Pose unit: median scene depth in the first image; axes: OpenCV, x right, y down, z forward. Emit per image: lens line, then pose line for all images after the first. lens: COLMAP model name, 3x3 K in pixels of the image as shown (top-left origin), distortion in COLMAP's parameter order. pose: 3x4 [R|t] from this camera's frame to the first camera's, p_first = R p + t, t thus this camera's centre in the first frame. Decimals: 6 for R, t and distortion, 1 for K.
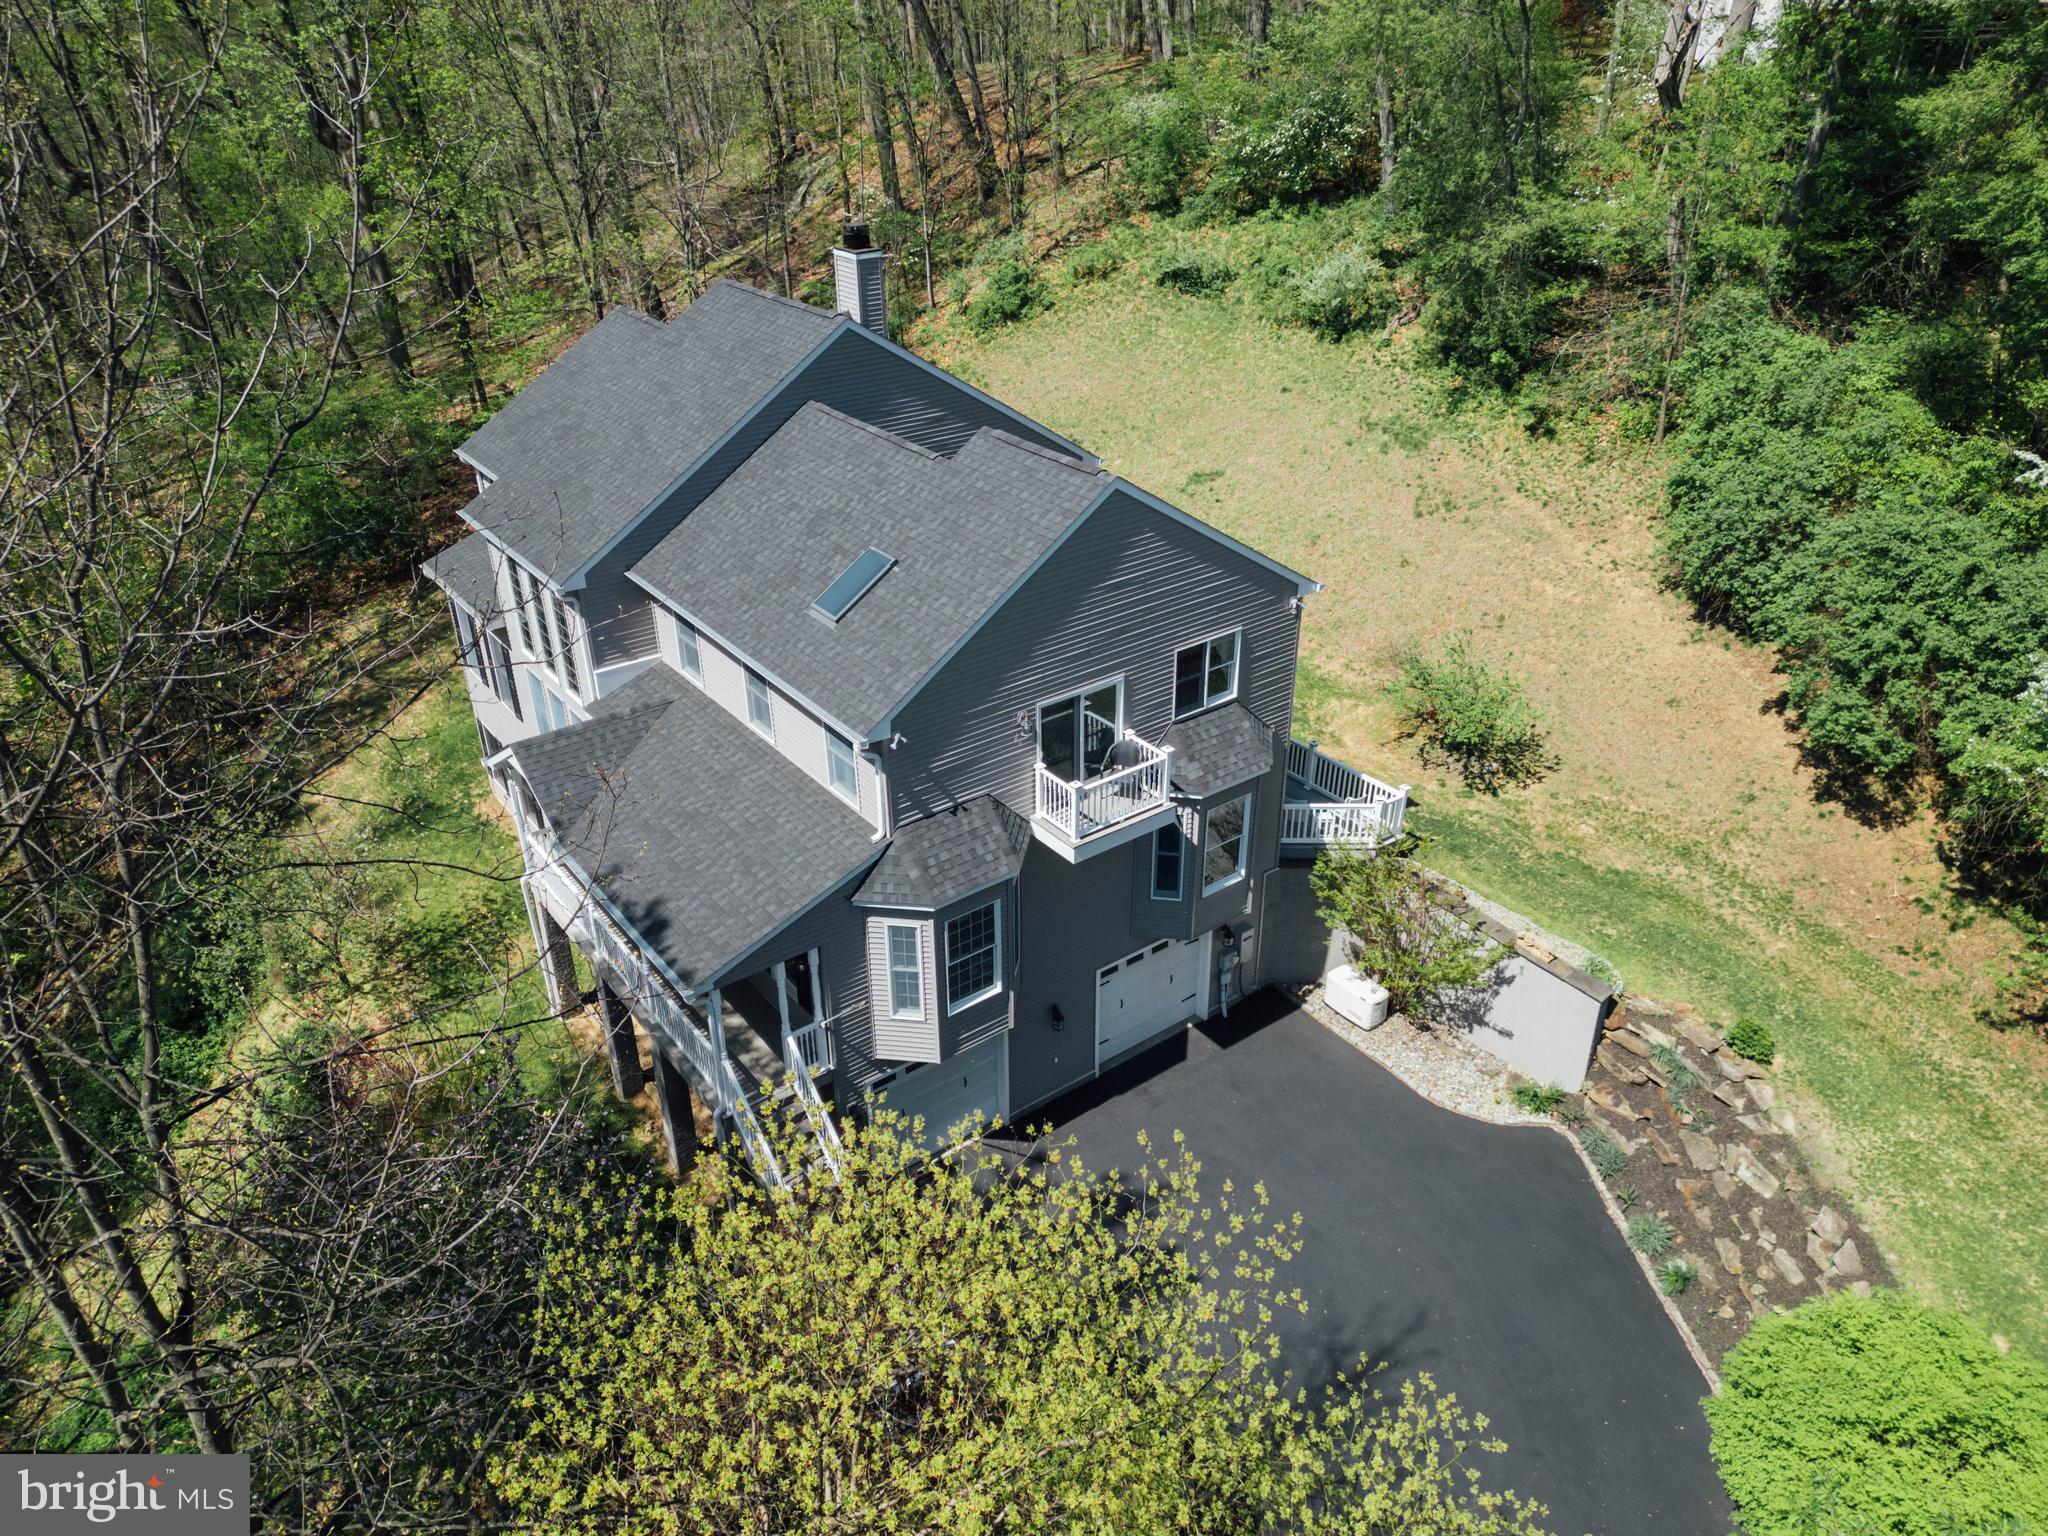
lens RADIAL K [[1434.3, 0, 1030.2], [0, 1434.3, 759.2], [0, 0, 1]] dist [0.069367, -0.058522]
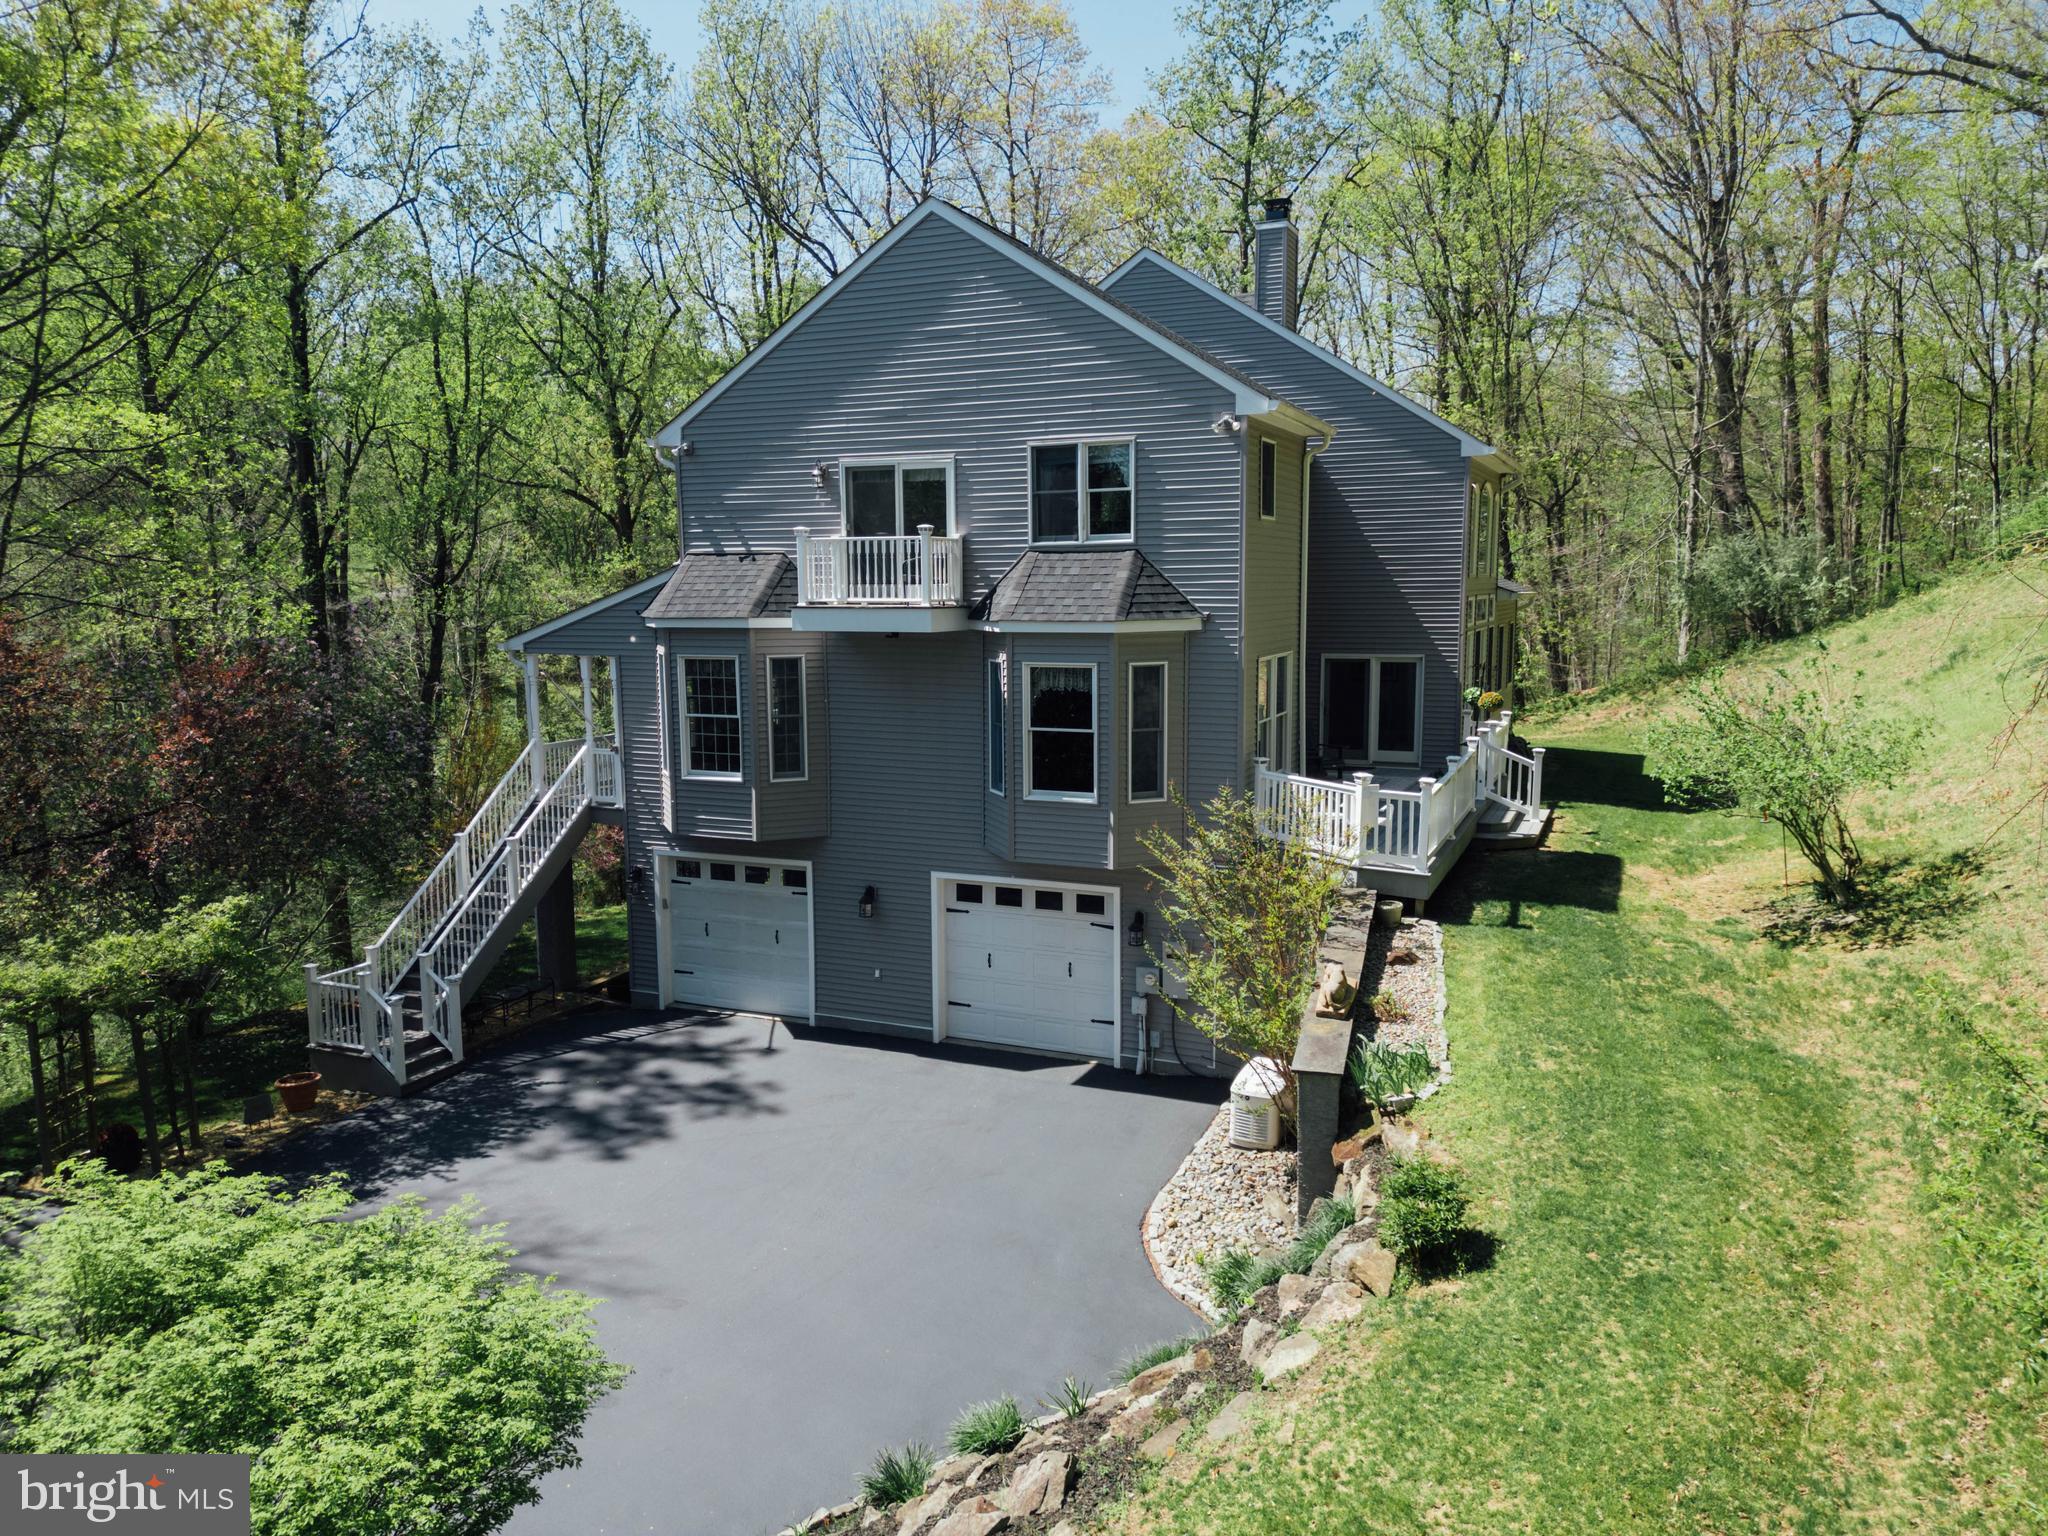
lens RADIAL K [[1434.3, 0, 1030.2], [0, 1434.3, 759.2], [0, 0, 1]] dist [0.069367, -0.058522]
pose [[0.508753, 0.116427, -0.853003, 0.781832], [-0.416142, 0.900629, -0.125270, 0.176774], [0.753655, 0.418702, 0.506649, 0.650183]]
